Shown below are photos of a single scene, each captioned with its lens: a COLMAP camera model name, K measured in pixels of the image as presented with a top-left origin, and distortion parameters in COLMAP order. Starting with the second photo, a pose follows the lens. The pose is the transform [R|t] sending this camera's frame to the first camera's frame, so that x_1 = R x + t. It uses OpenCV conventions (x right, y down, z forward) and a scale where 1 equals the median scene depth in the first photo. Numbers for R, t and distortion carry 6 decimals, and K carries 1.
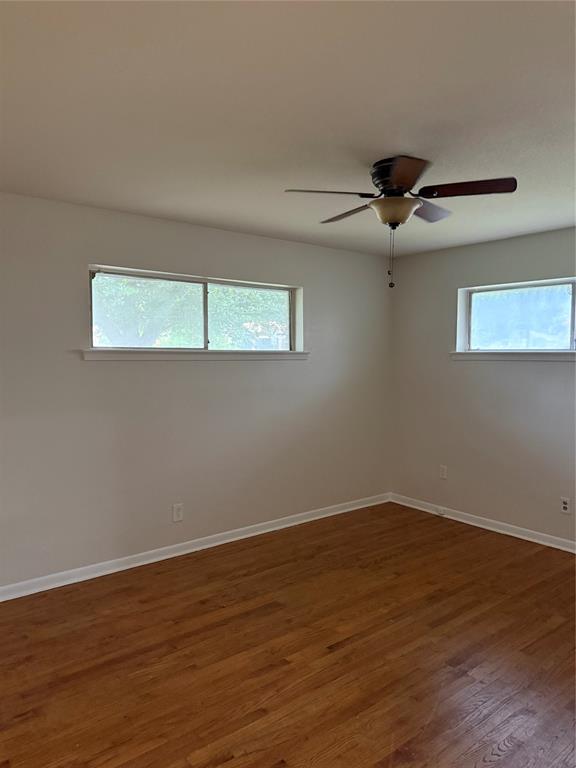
lens RADIAL K [[551.5, 0, 290.4], [0, 551.5, 378.9], [0, 0, 1]] dist [0.051198, -0.062848]
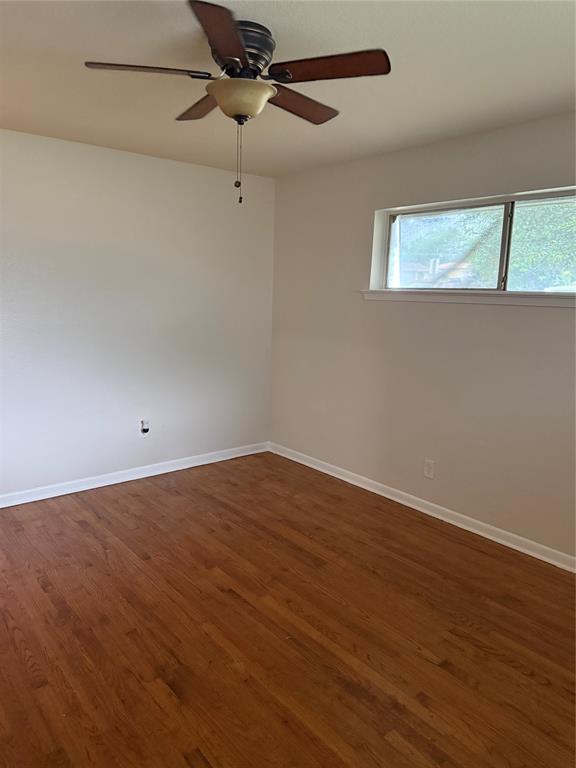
lens RADIAL K [[551.5, 0, 287.4], [0, 551.5, 381.8], [0, 0, 1]] dist [0.051198, -0.062848]
pose [[0.004169, 0.167248, -0.985906, 0.859159], [-0.078091, 0.982958, 0.166418, -0.045736], [0.996938, 0.076296, 0.017159, 0.925285]]
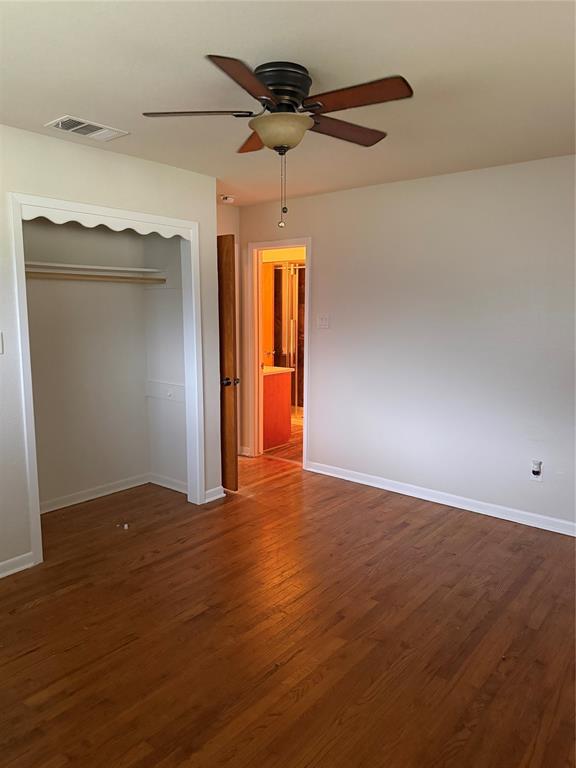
lens RADIAL K [[551.5, 0, 282.3], [0, 551.5, 386.2], [0, 0, 1]] dist [0.051198, -0.062848]
pose [[-0.981210, 0.021054, -0.191791, 0.303213], [-0.018974, 0.978681, 0.204509, -0.087735], [0.192008, 0.204305, -0.959892, 1.592694]]
